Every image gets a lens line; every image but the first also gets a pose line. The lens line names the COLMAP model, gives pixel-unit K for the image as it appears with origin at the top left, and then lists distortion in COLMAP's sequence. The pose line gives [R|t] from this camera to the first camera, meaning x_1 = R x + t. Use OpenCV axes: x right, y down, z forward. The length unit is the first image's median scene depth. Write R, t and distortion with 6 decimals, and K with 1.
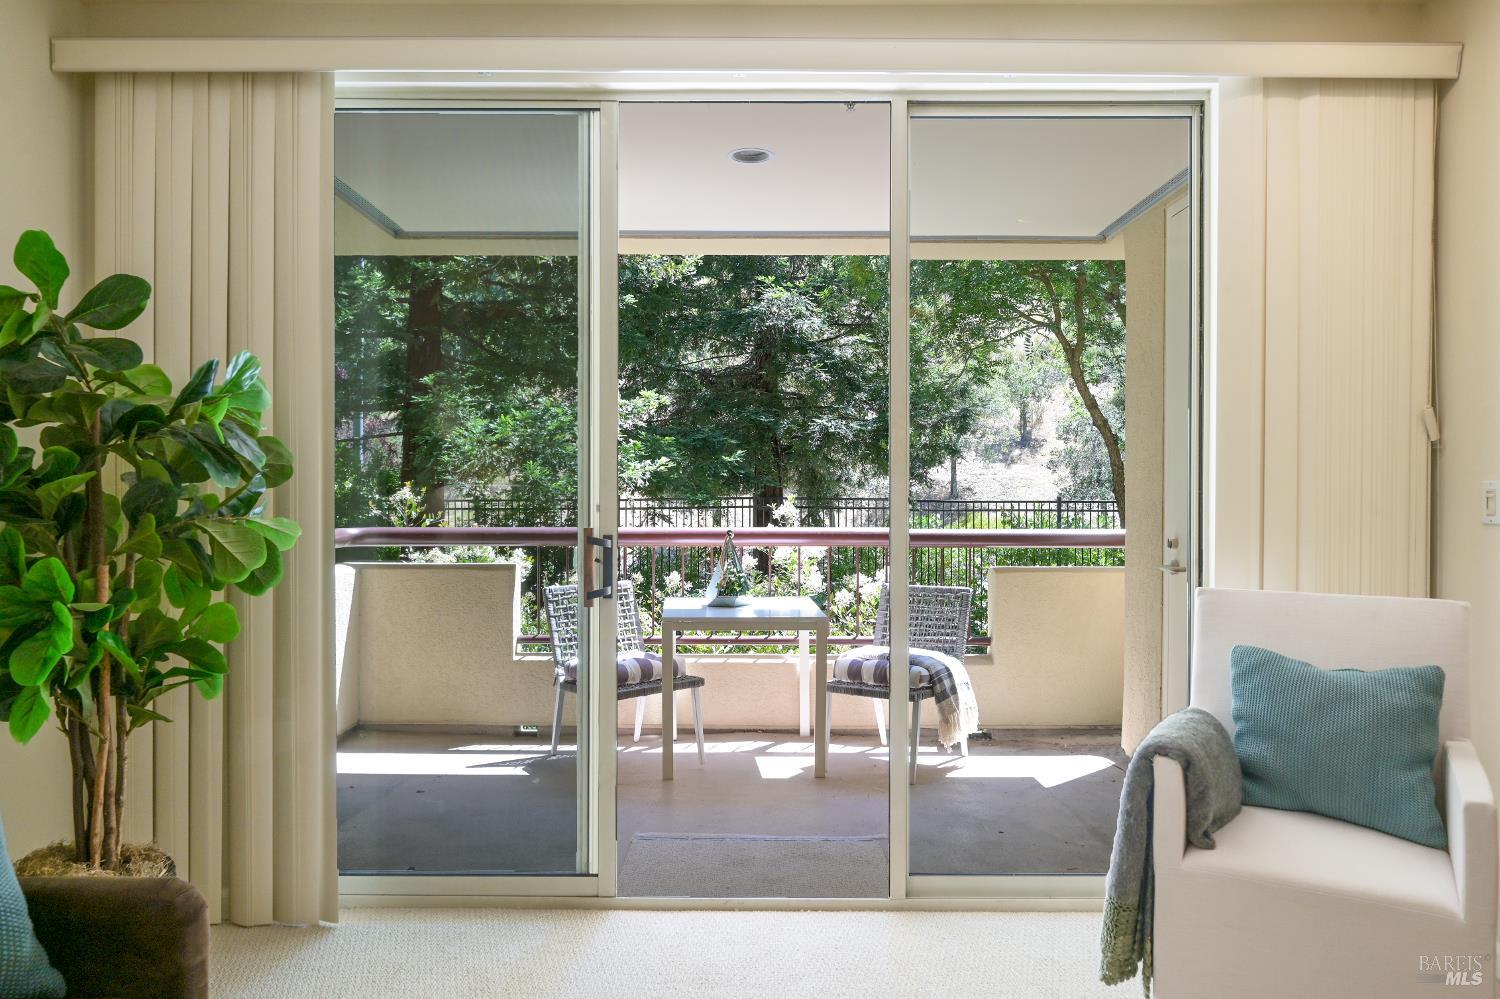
lens RADIAL K [[998.5, 0, 746.1], [0, 998.5, 500.3], [0, 0, 1]] dist [-0.008571, 0.004461]
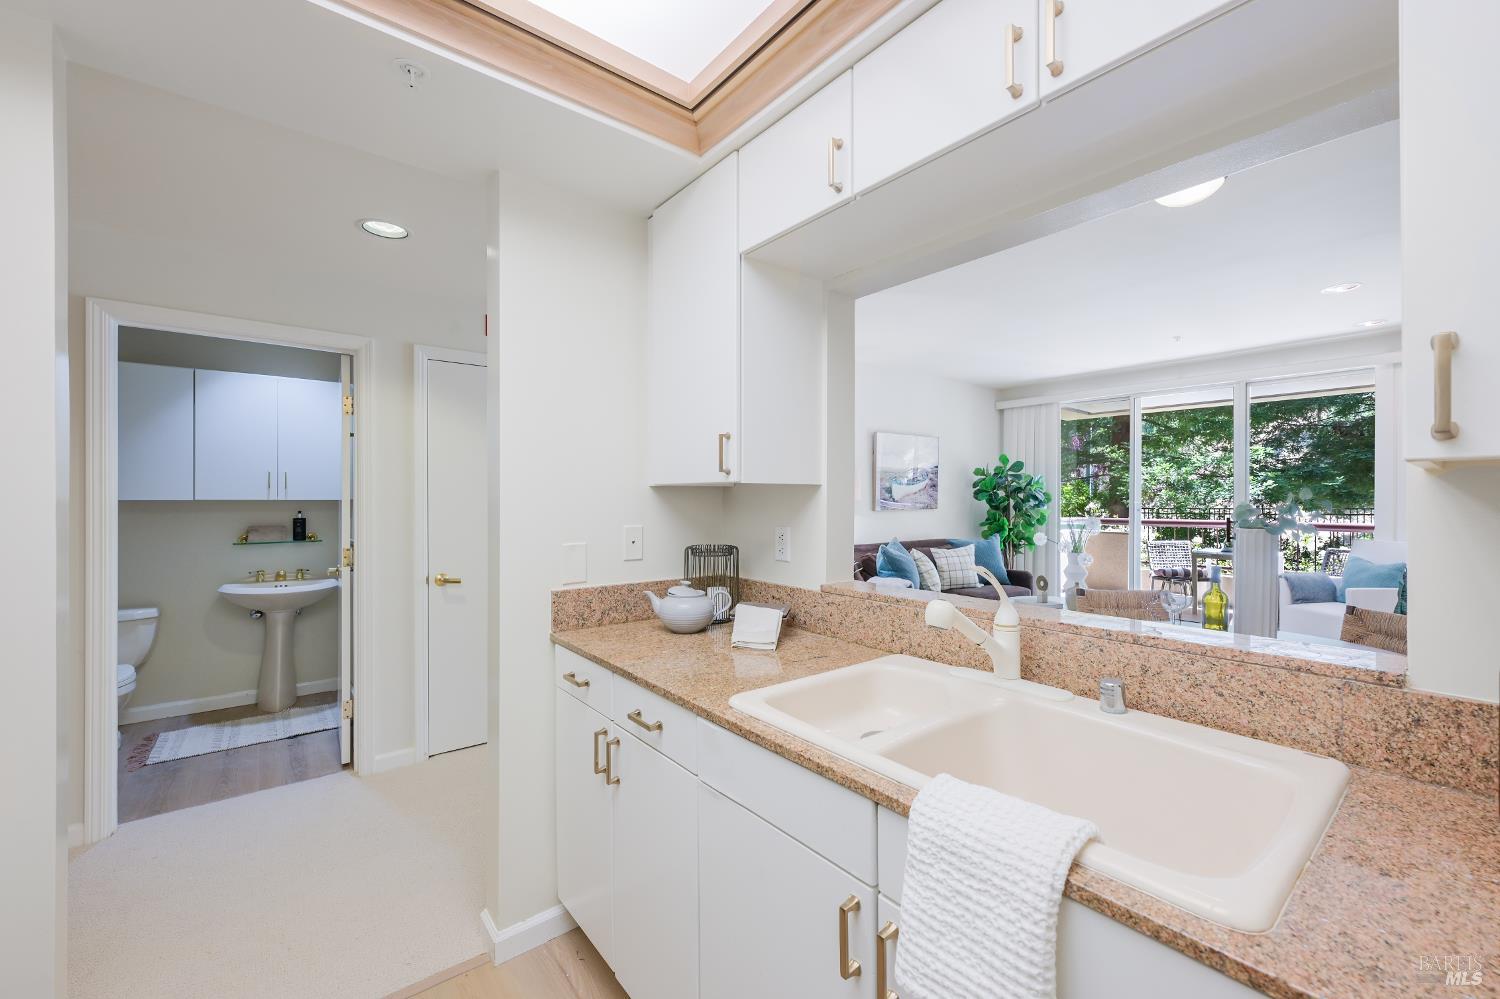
lens RADIAL K [[601.9, 0, 755.0], [0, 601.9, 502.5], [0, 0, 1]] dist [0.000032, -0.000825]
pose [[0.631788, -0.000332, -0.775141, 0.682633], [-0.010369, 0.999907, -0.008880, 0.015852], [0.775072, 0.013648, 0.631726, -1.472873]]
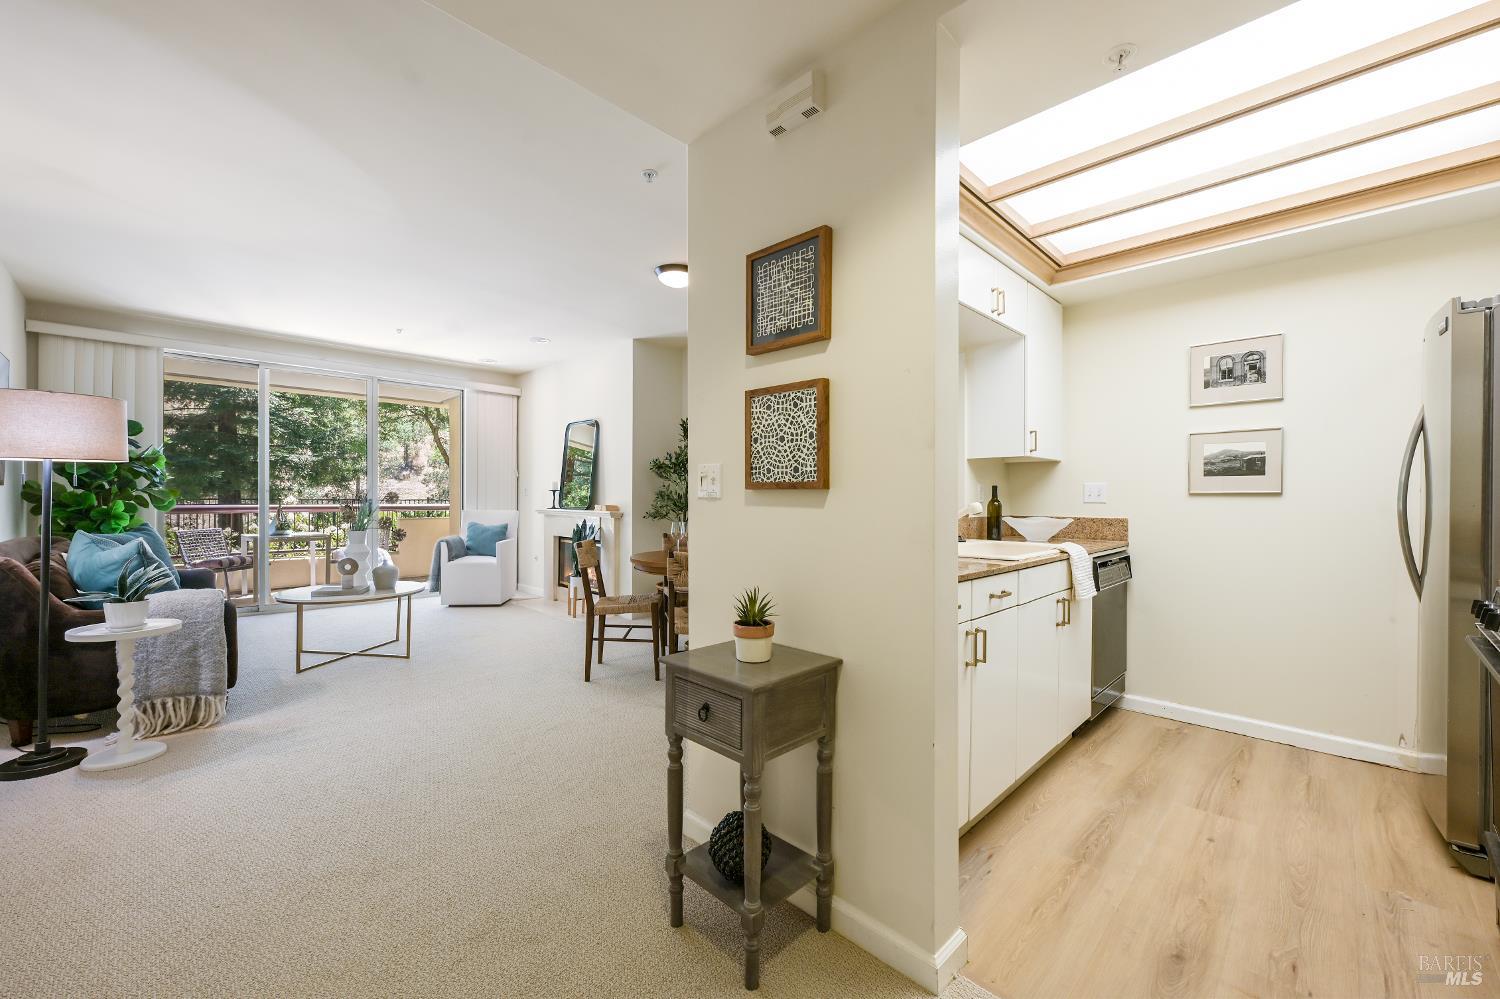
lens RADIAL K [[601.9, 0, 754.3], [0, 601.9, 497.7], [0, 0, 1]] dist [0.000032, -0.000825]
pose [[0.699158, 0.000782, 0.714967, -0.456091], [0.006056, 0.999957, -0.007015, 0.051321], [-0.714941, 0.009234, 0.699123, -1.544491]]
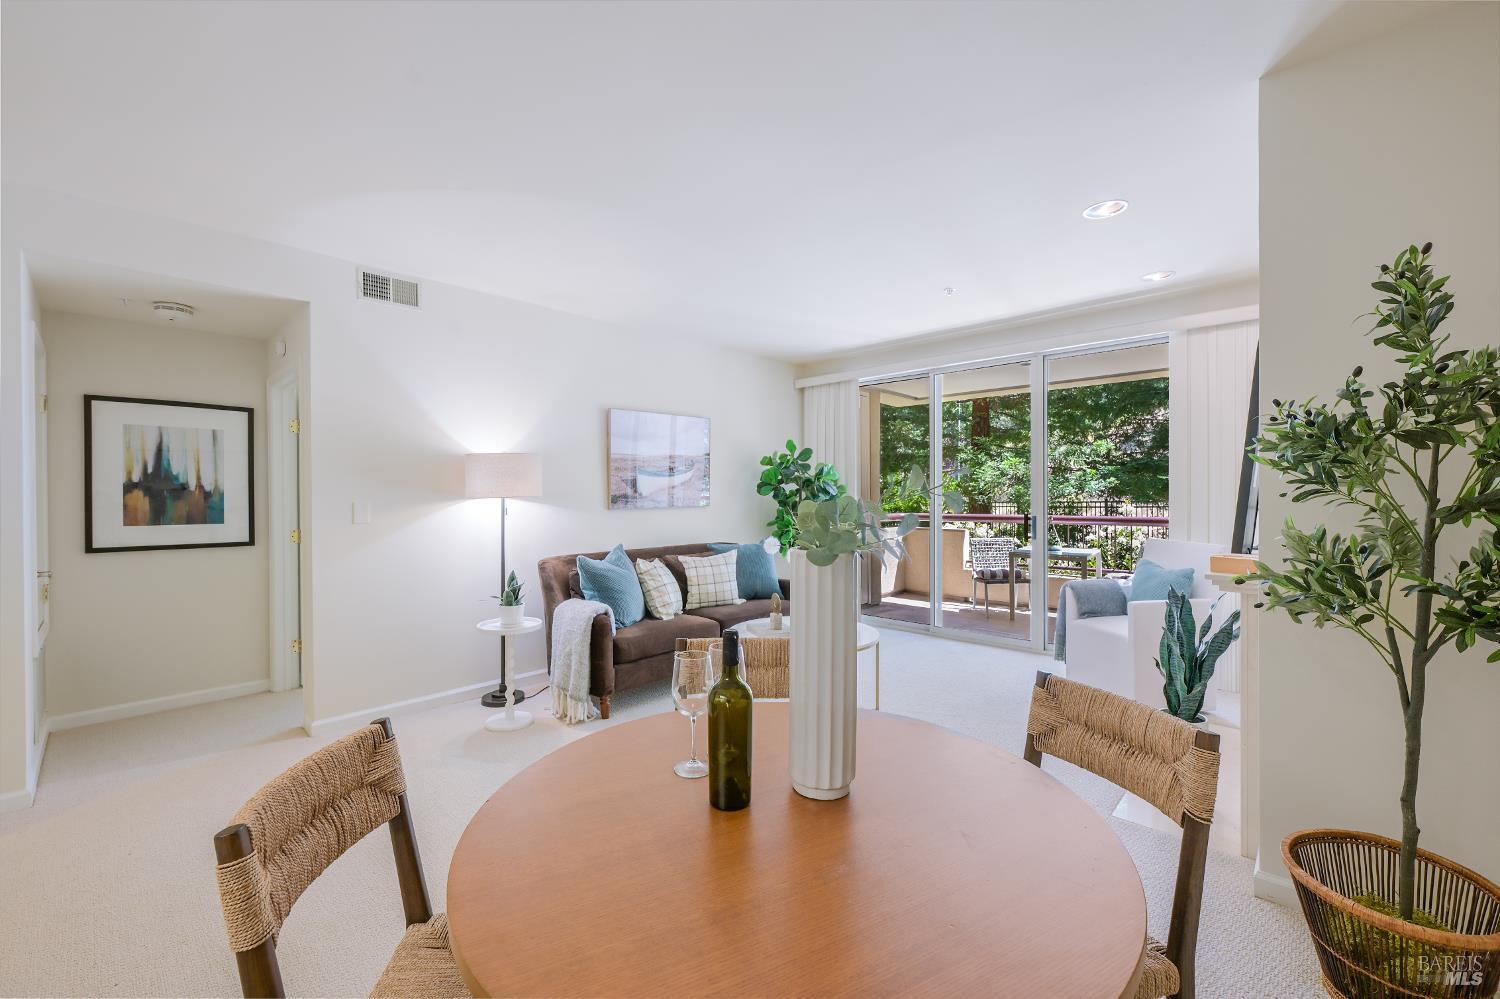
lens RADIAL K [[611.7, 0, 750.2], [0, 611.7, 502.4], [0, 0, 1]] dist [-0.000709, 0.000028]
pose [[0.734955, 0.002294, -0.678112, 0.728054], [-0.002536, 0.999997, 0.000634, -0.000092], [0.678111, 0.001254, 0.734958, -0.794114]]
